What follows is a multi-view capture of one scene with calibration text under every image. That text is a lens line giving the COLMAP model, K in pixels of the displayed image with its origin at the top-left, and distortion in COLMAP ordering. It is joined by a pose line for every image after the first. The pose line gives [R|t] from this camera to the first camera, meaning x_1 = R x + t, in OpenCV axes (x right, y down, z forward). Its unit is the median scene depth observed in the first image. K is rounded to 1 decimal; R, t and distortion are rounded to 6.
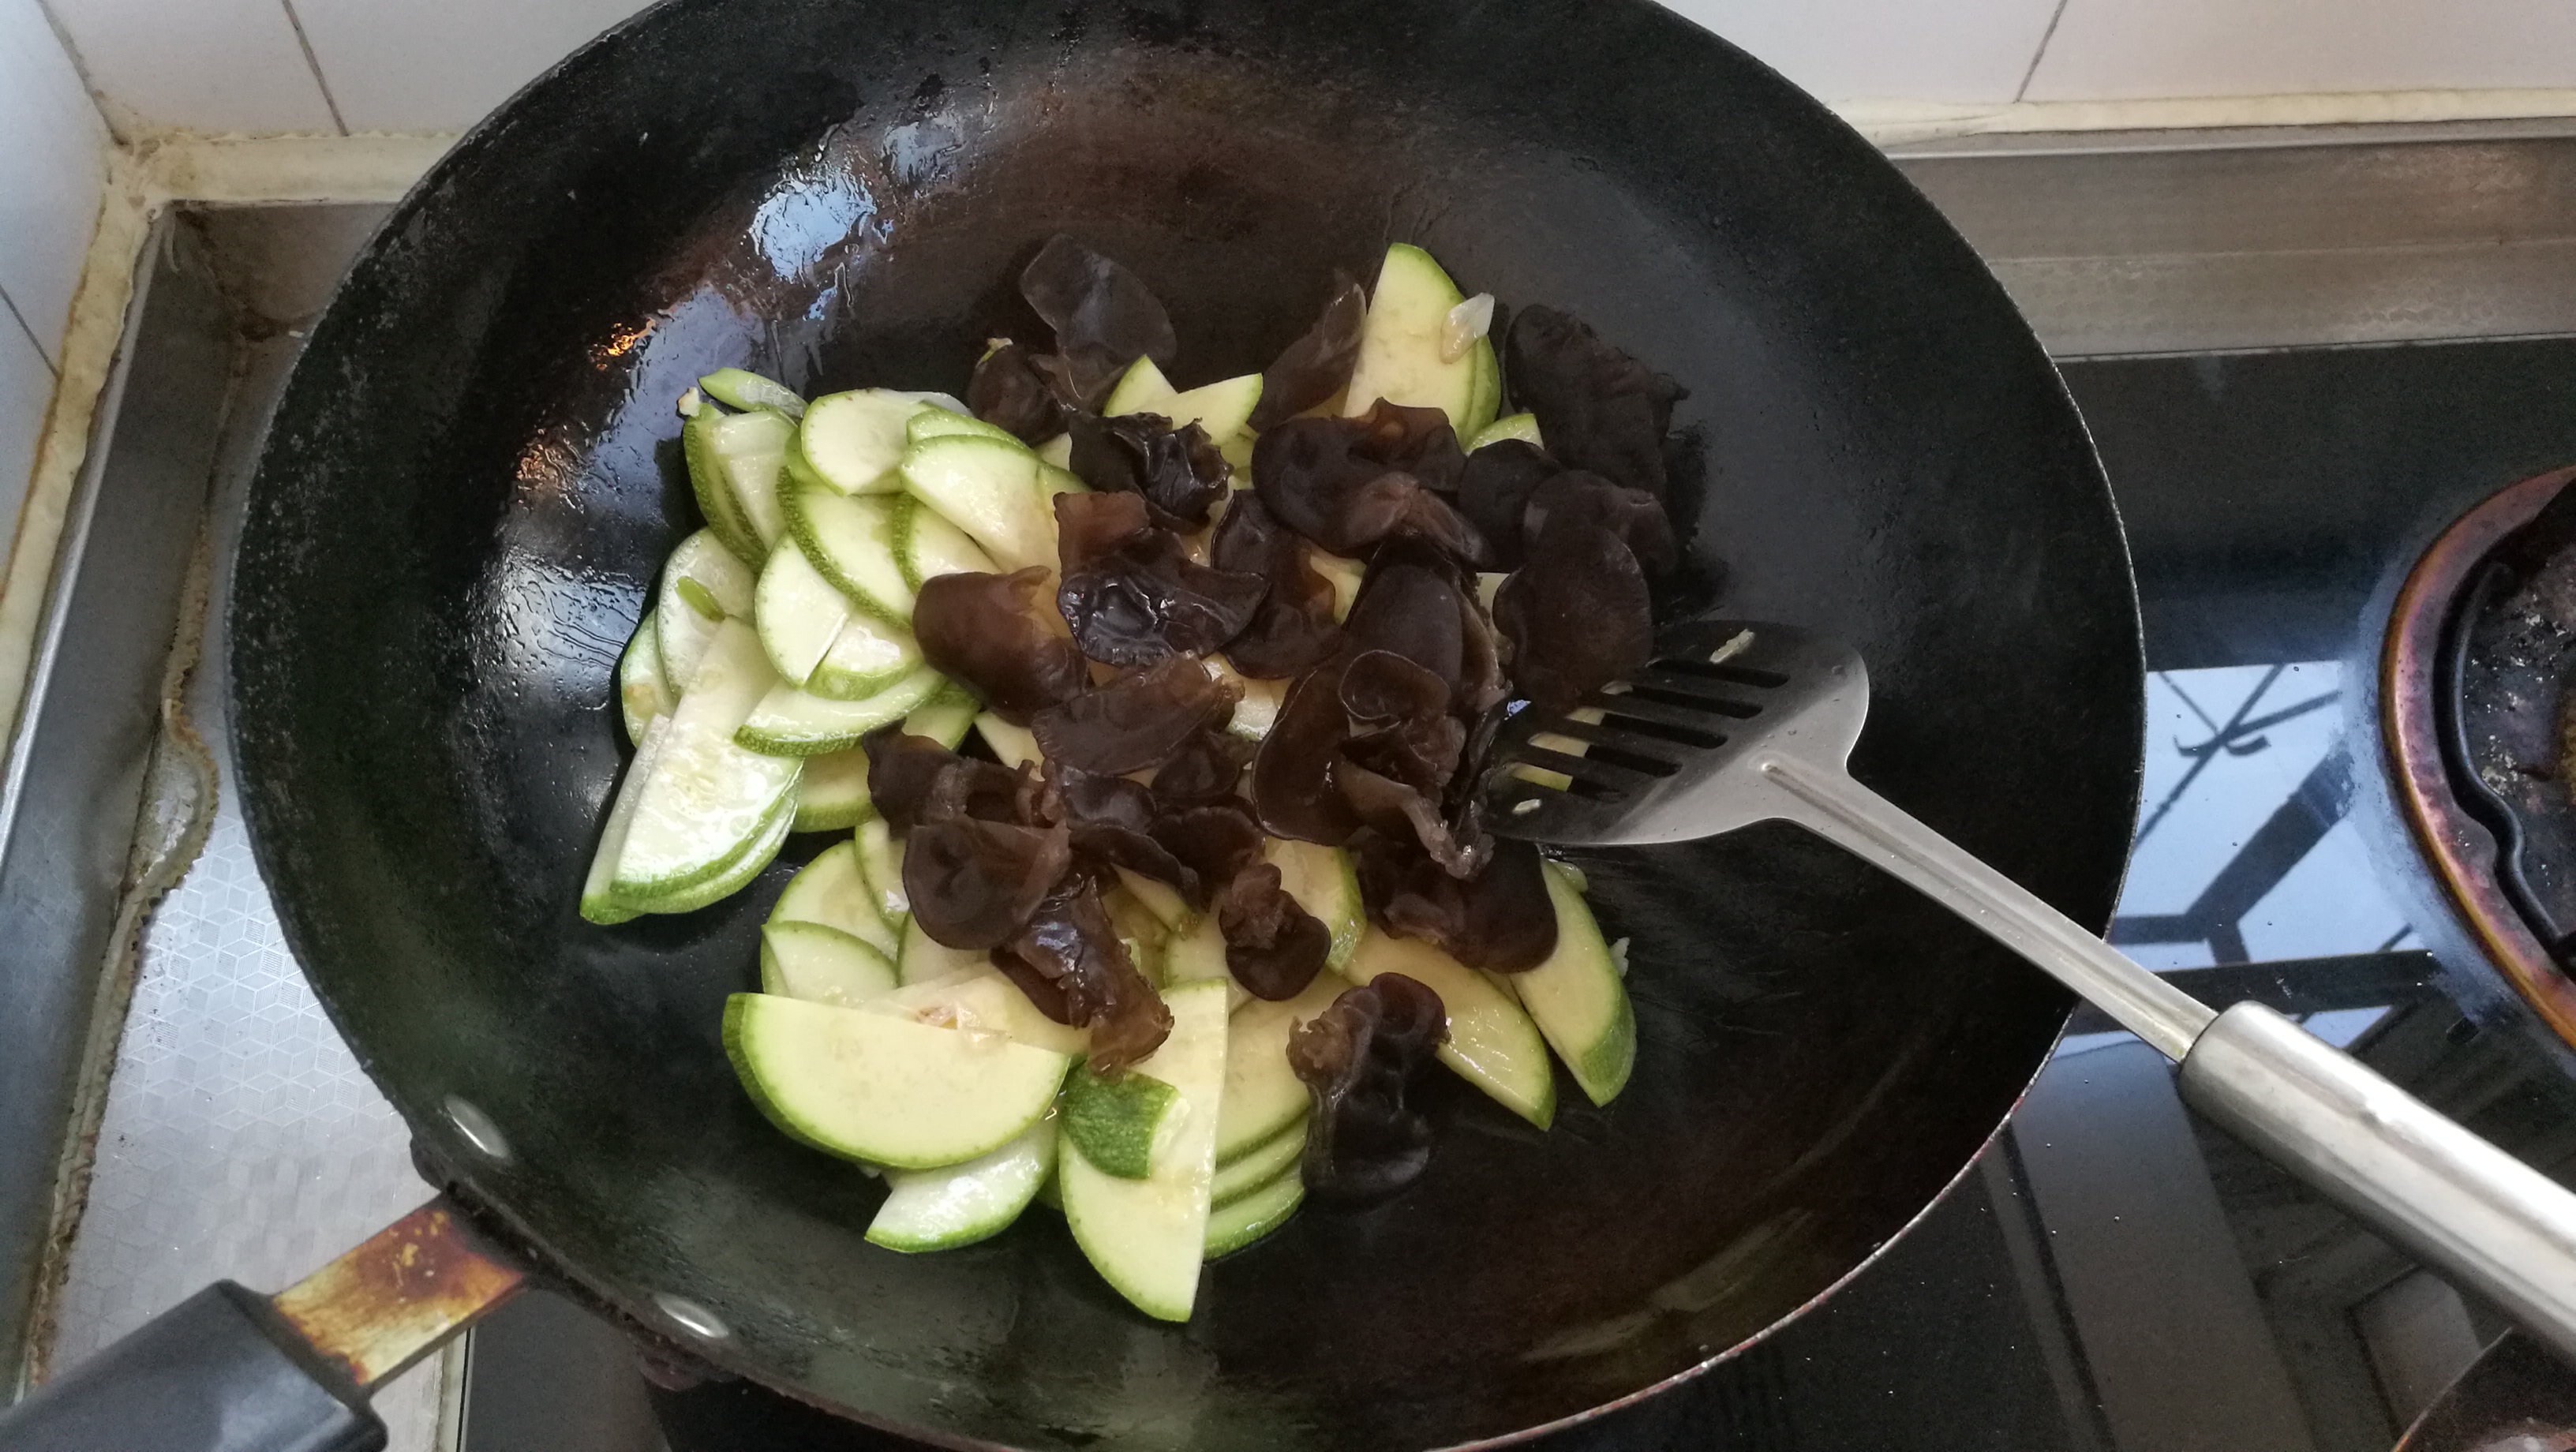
lens RADIAL K [[2056.1, 0, 1288.0], [0, 2056.1, 726.0], [0, 0, 1]] dist [0.011836, 0.009388]
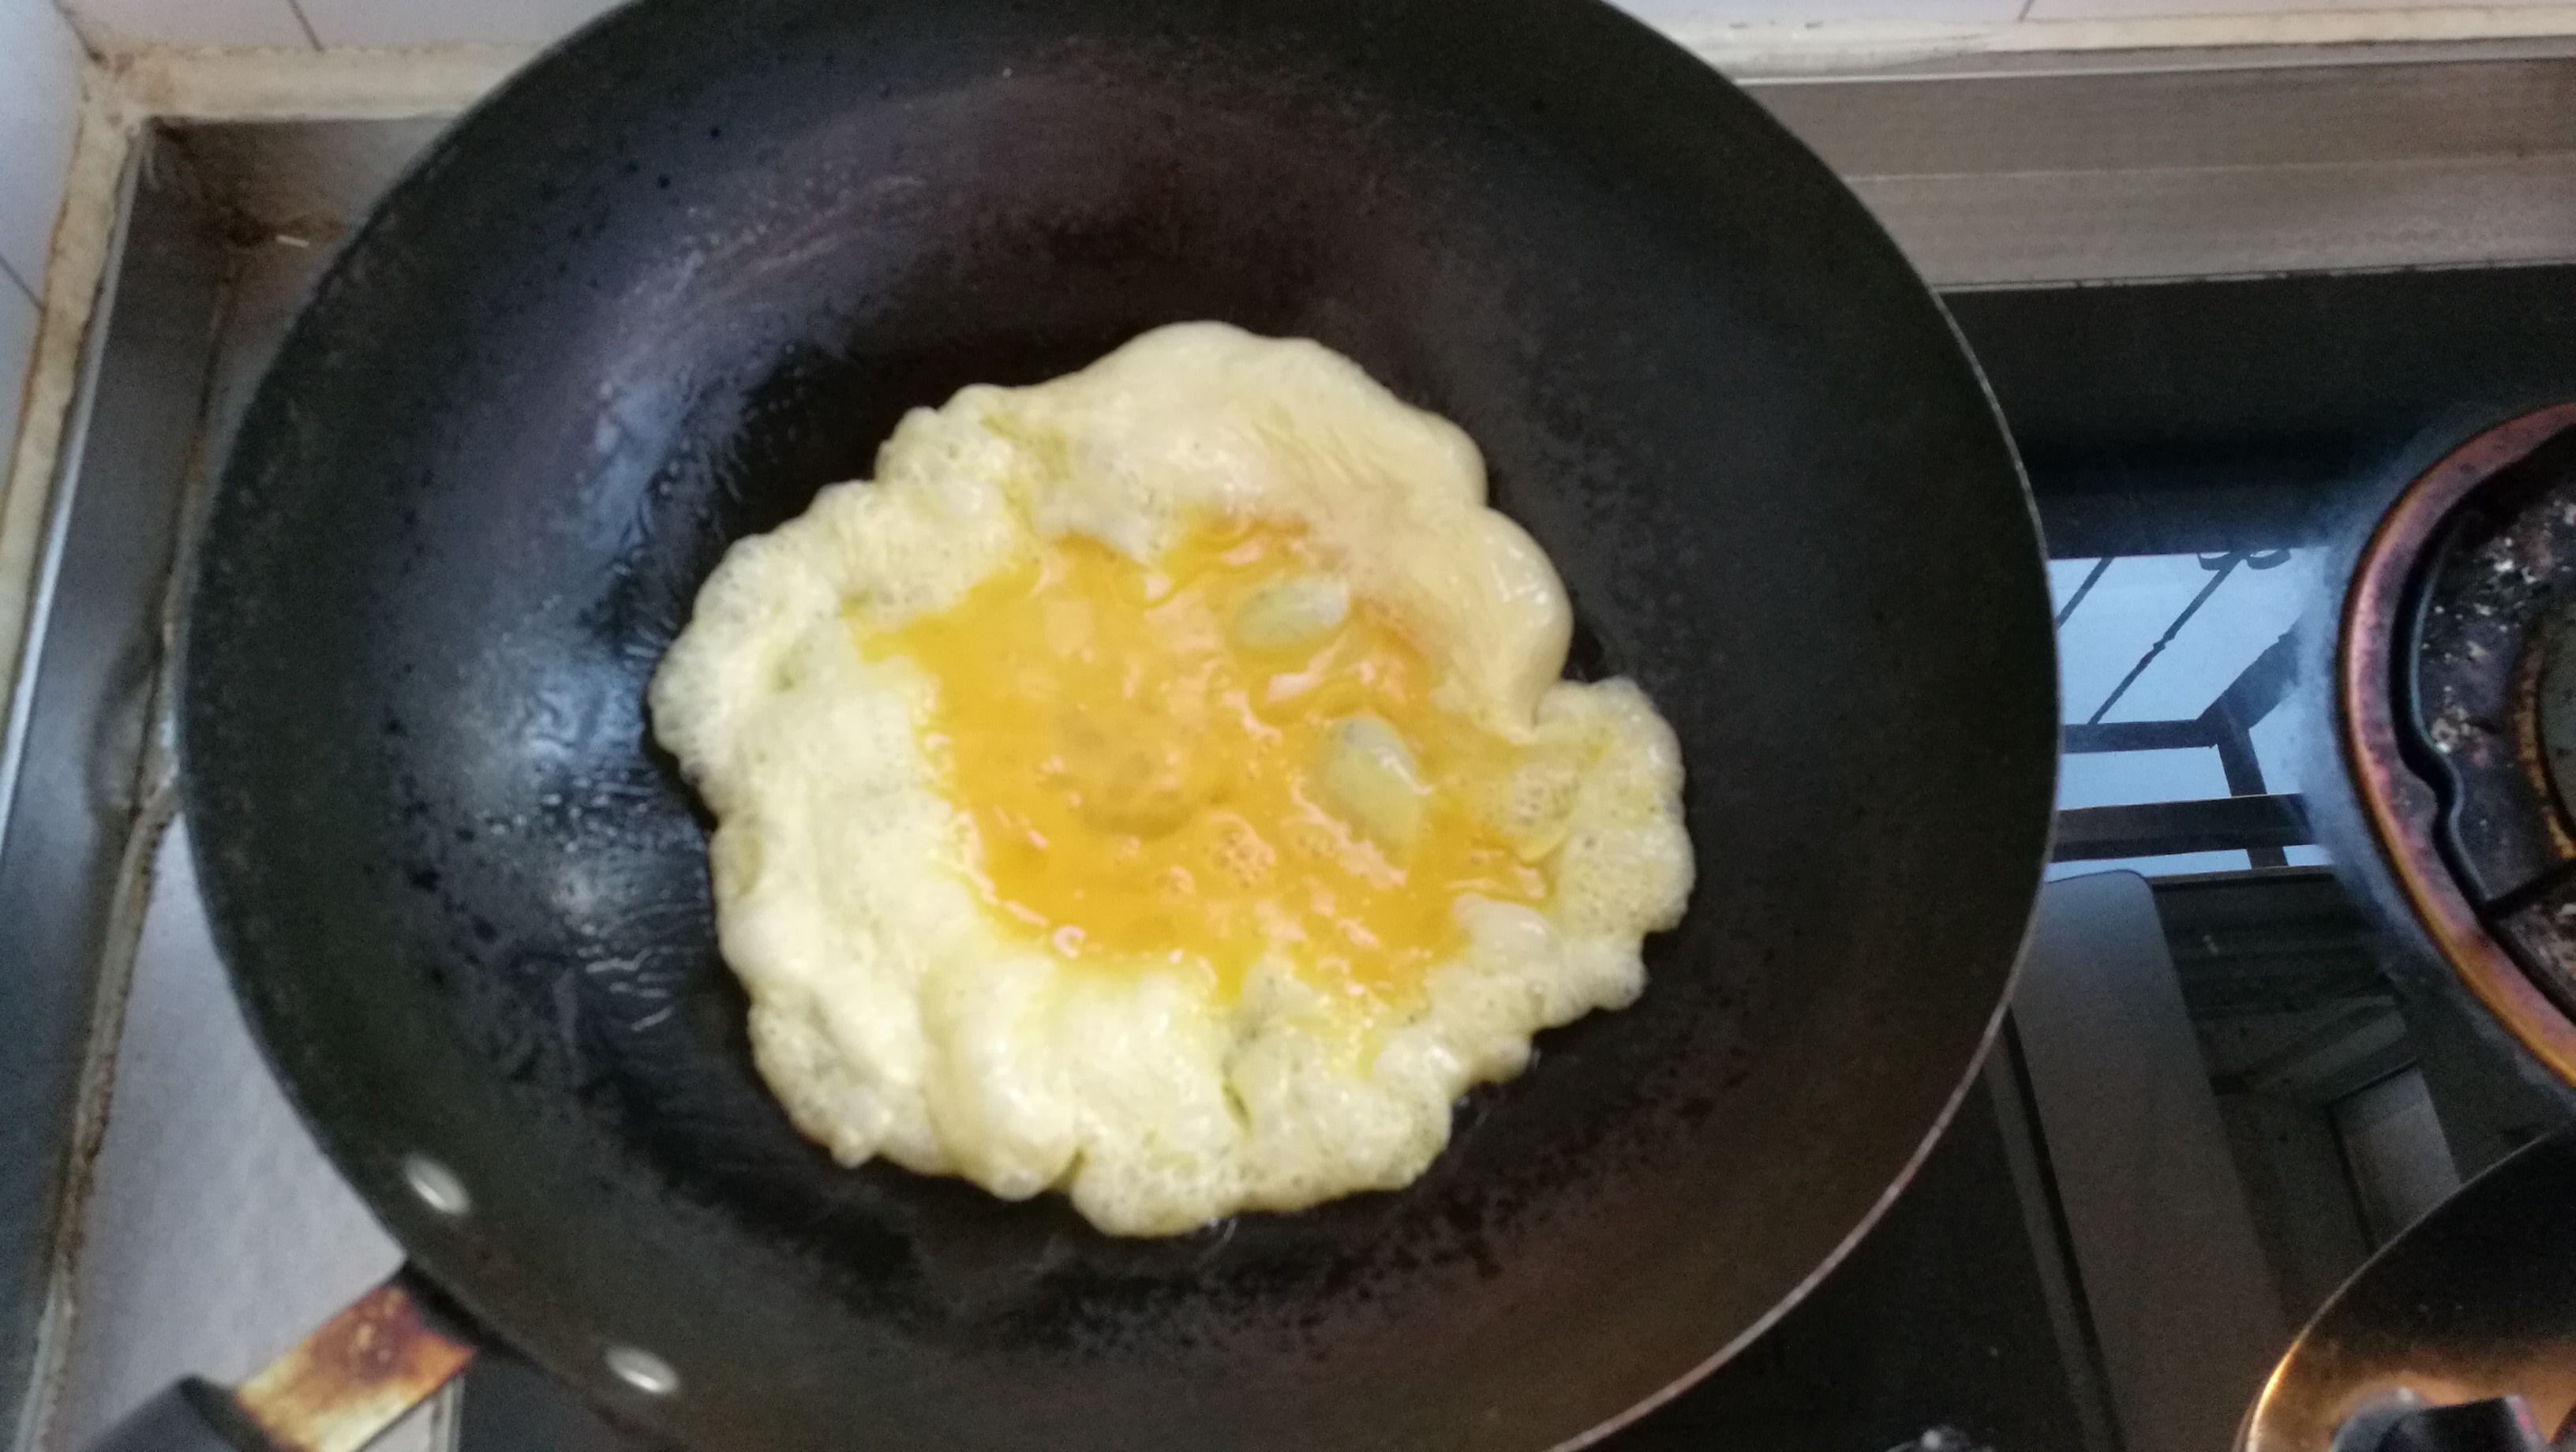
lens RADIAL K [[2000.2, 0, 1288.0], [0, 2000.2, 720.7], [0, 0, 1]] dist [0.096656, -0.098745]
pose [[0.999558, 0.021695, -0.020322, 0.037676], [-0.019013, 0.992105, 0.123962, -0.096879], [0.022850, -0.123521, 0.992079, -0.006972]]
